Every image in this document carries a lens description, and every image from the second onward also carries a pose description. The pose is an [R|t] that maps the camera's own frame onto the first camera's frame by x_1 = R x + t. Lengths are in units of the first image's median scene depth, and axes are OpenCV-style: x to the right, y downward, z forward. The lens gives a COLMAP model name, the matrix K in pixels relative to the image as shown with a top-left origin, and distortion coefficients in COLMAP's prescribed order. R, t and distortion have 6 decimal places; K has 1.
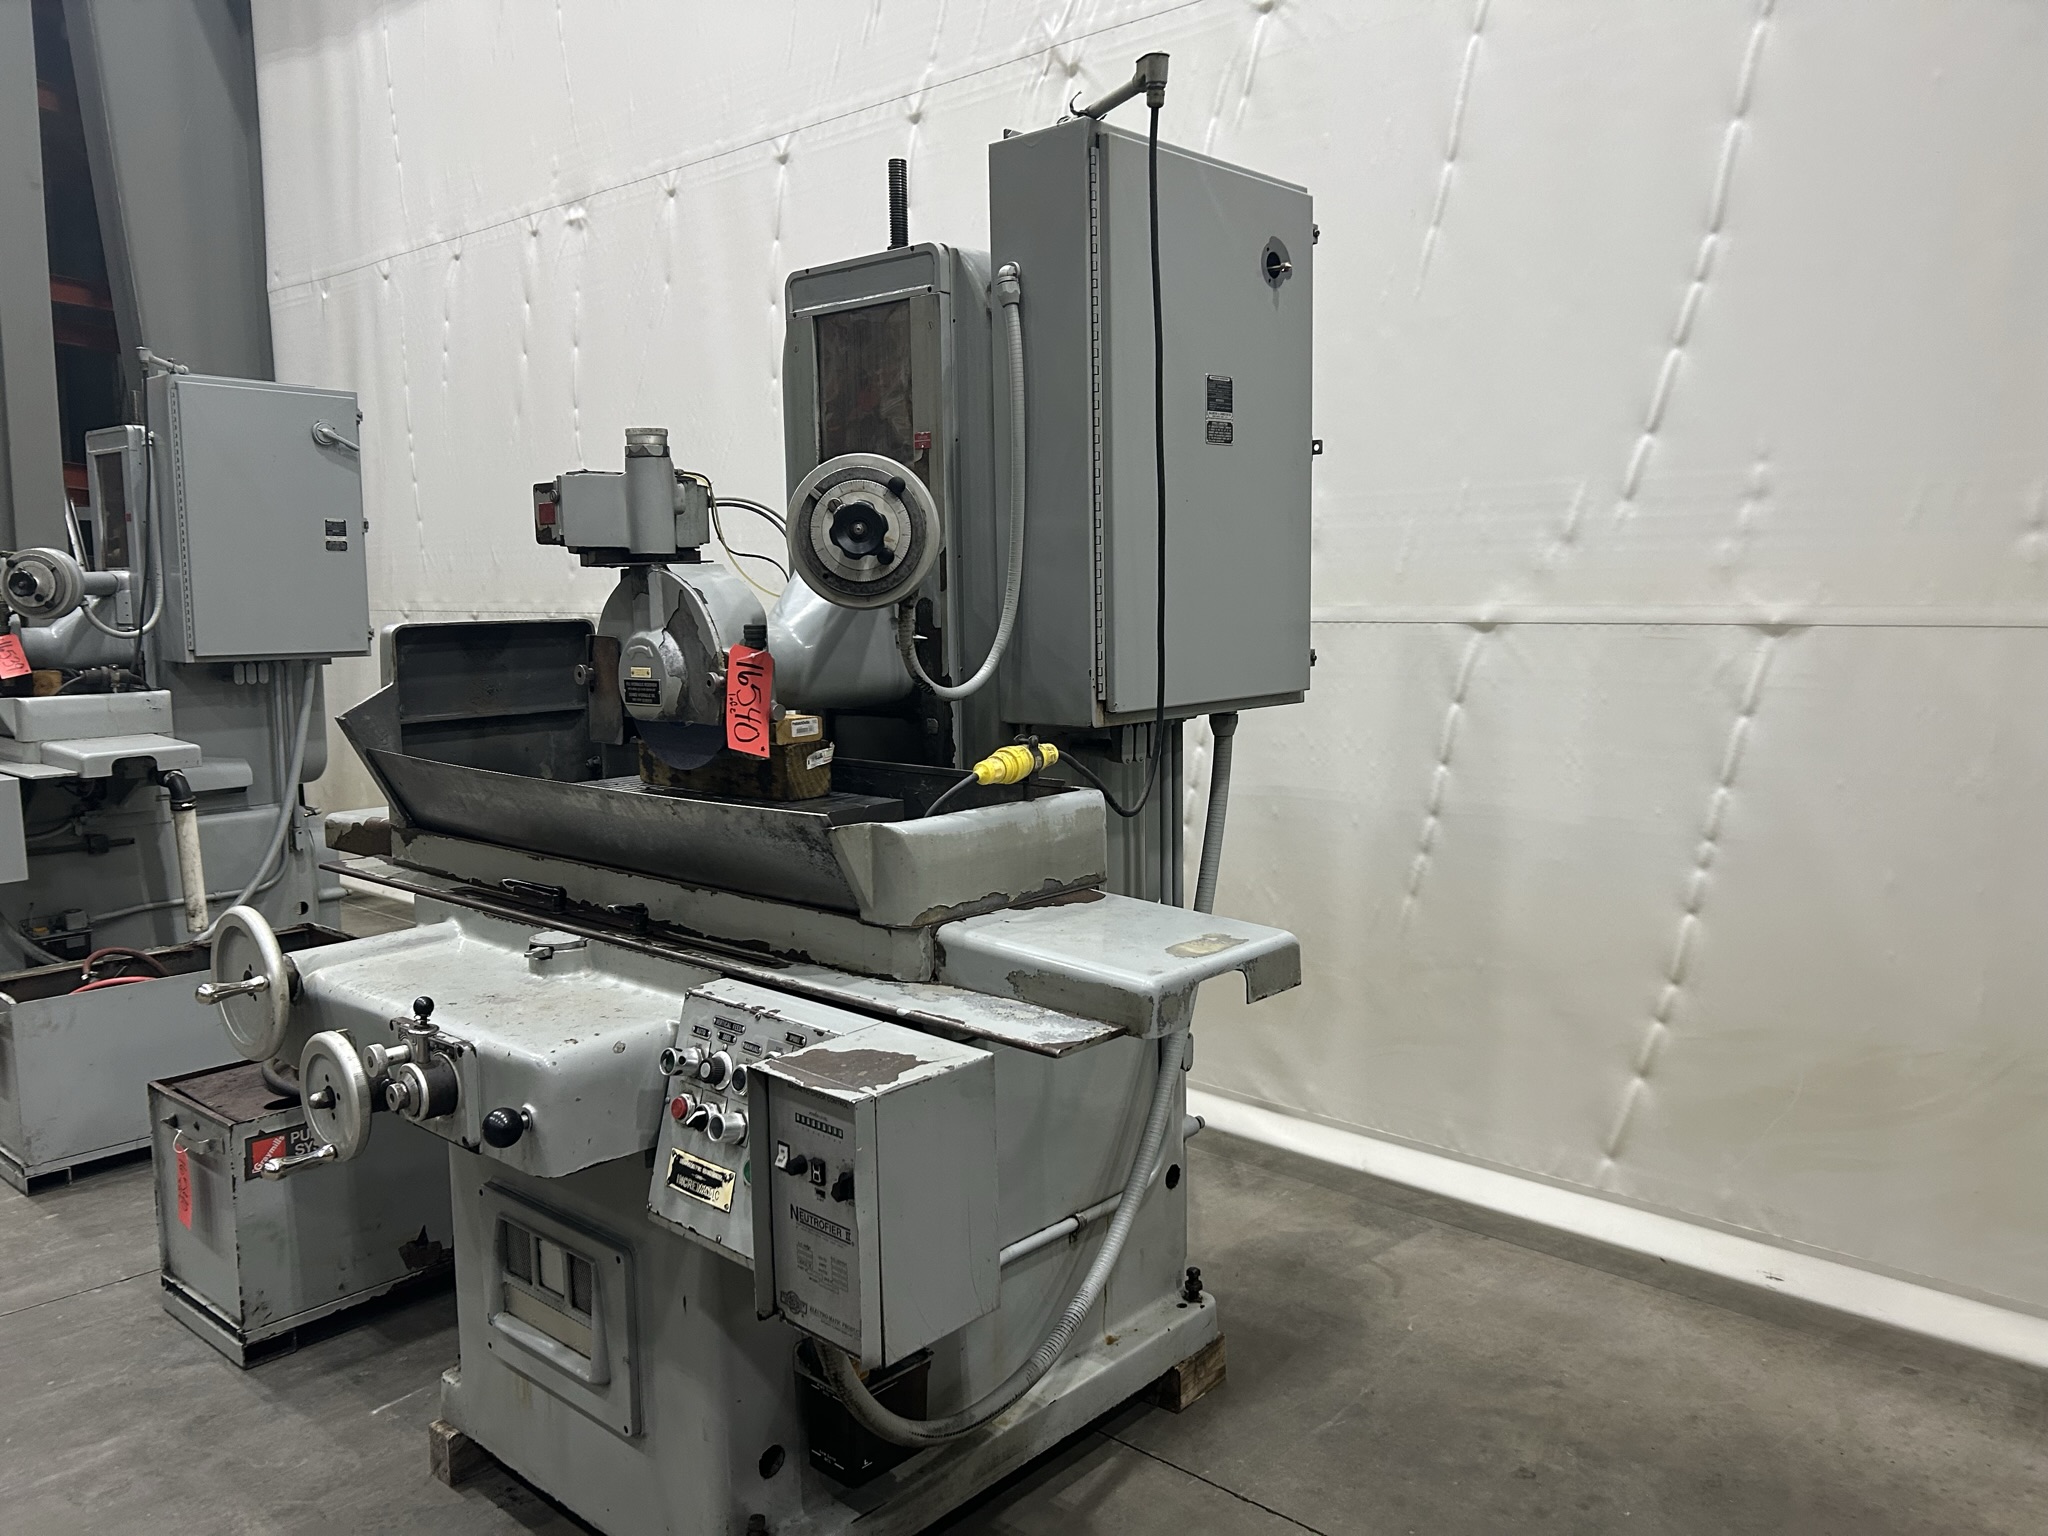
lens RADIAL K [[1545.9, 0, 1022.8], [0, 1545.9, 755.2], [0, 0, 1]] dist [0.039046, -0.039622]
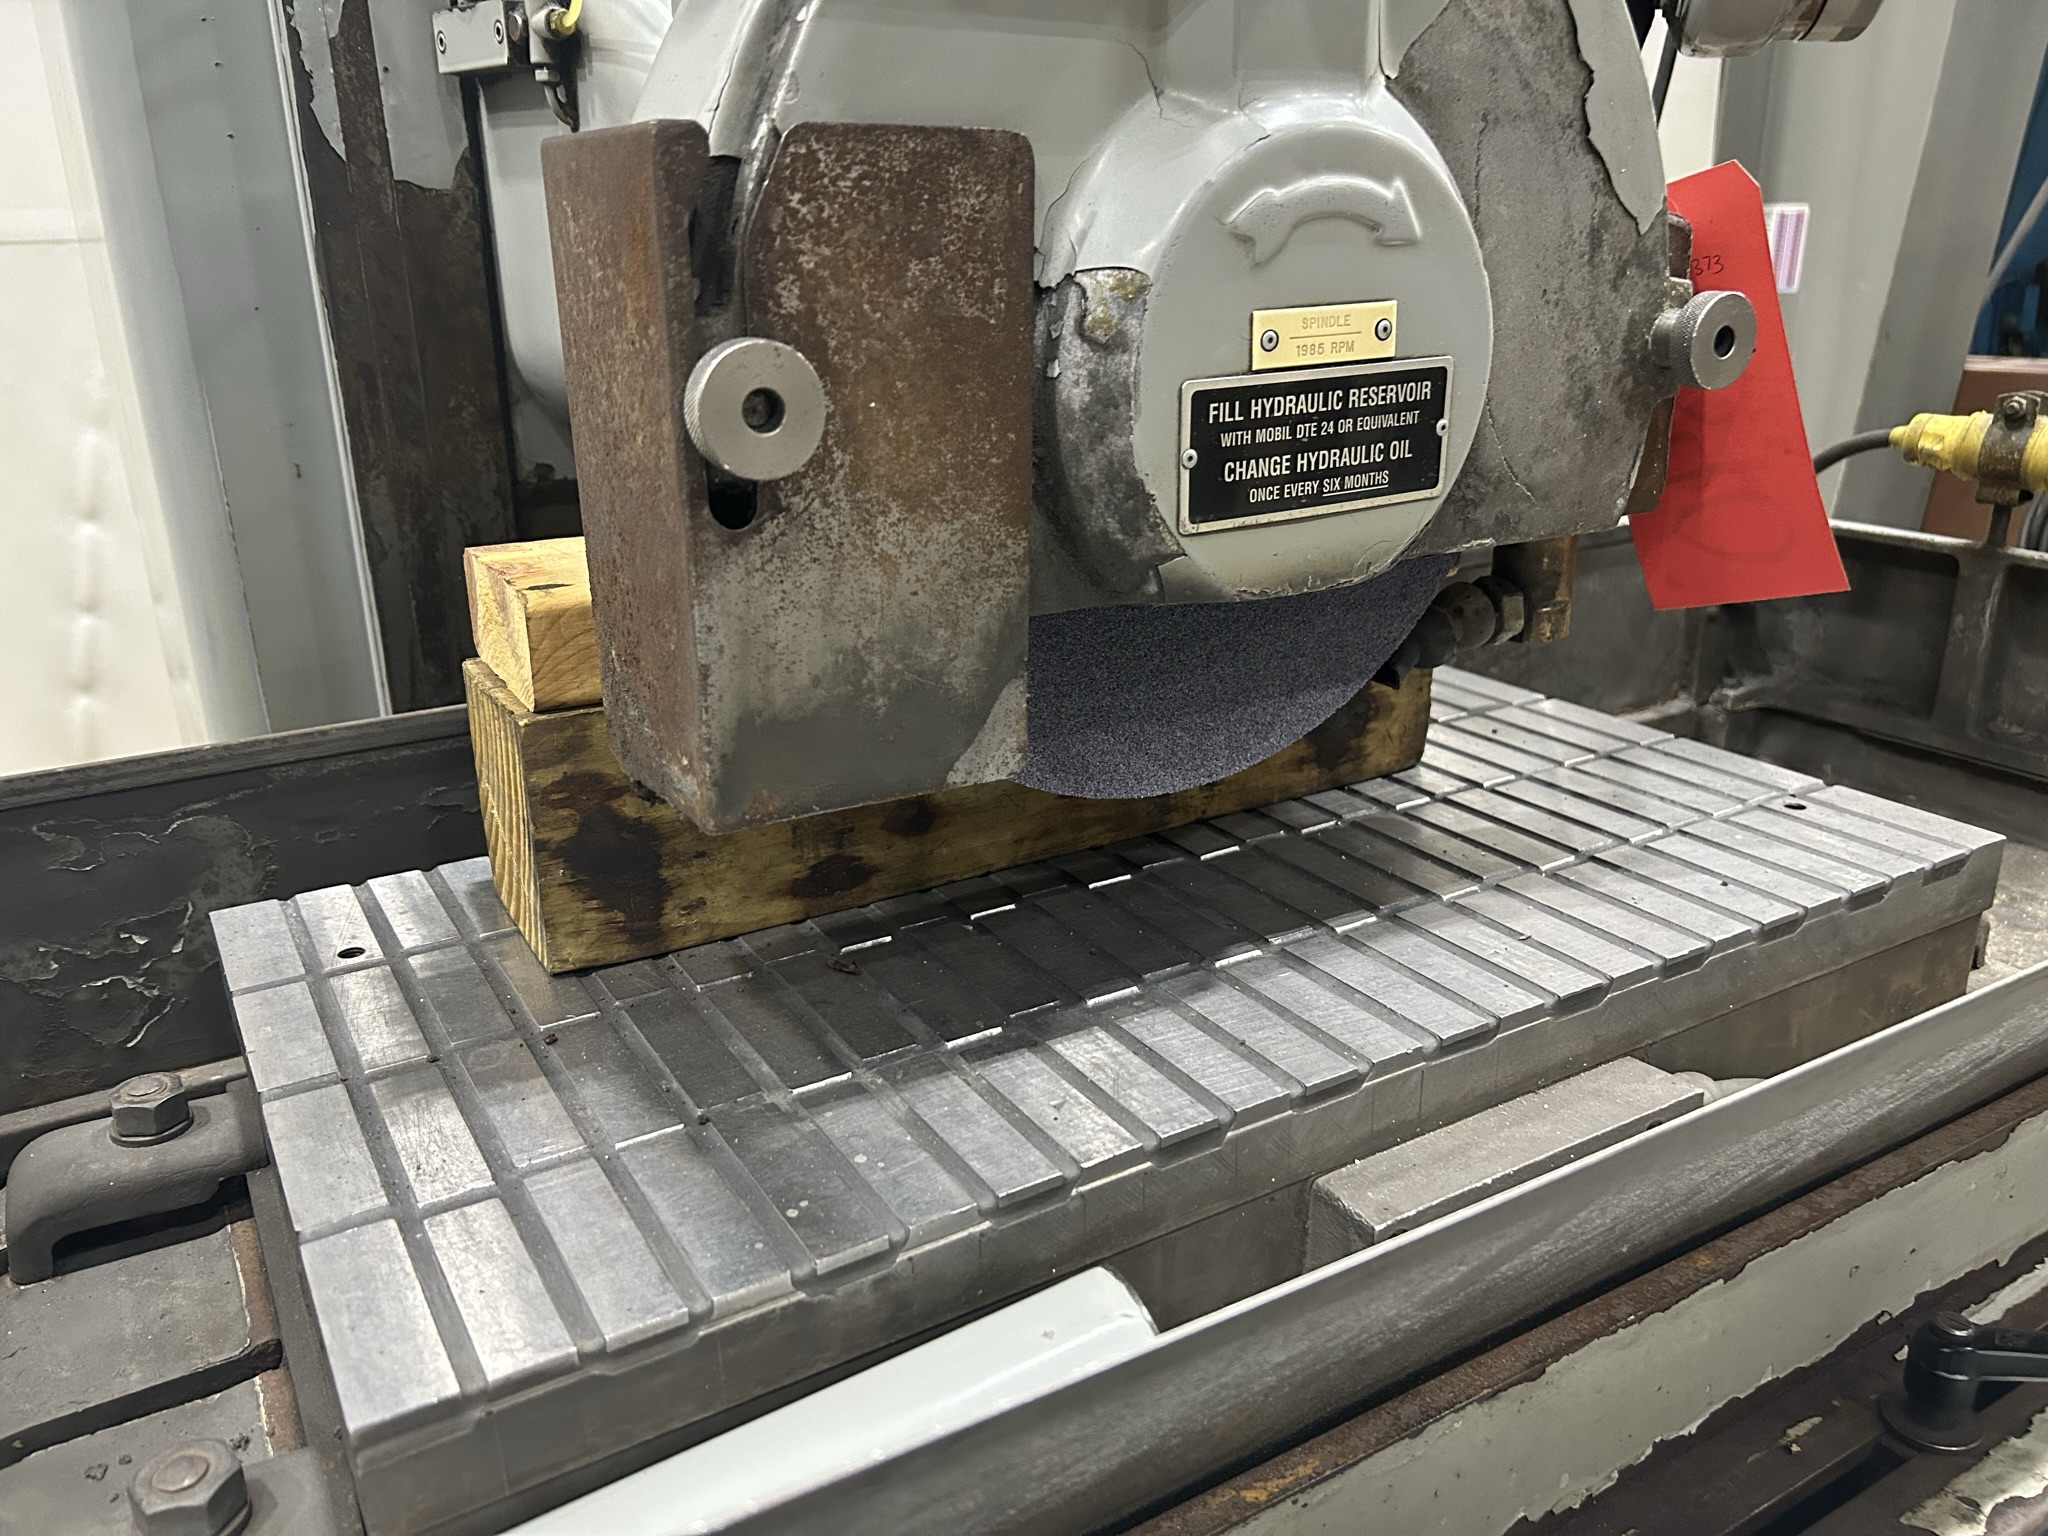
lens RADIAL K [[1545.9, 0, 1011.8], [0, 1545.9, 777.0], [0, 0, 1]] dist [0.039046, -0.039622]
pose [[0.297917, -0.311199, 0.902441, -0.383071], [0.121887, 0.950032, 0.287373, -0.053126], [-0.946778, 0.024382, 0.320961, 0.854302]]
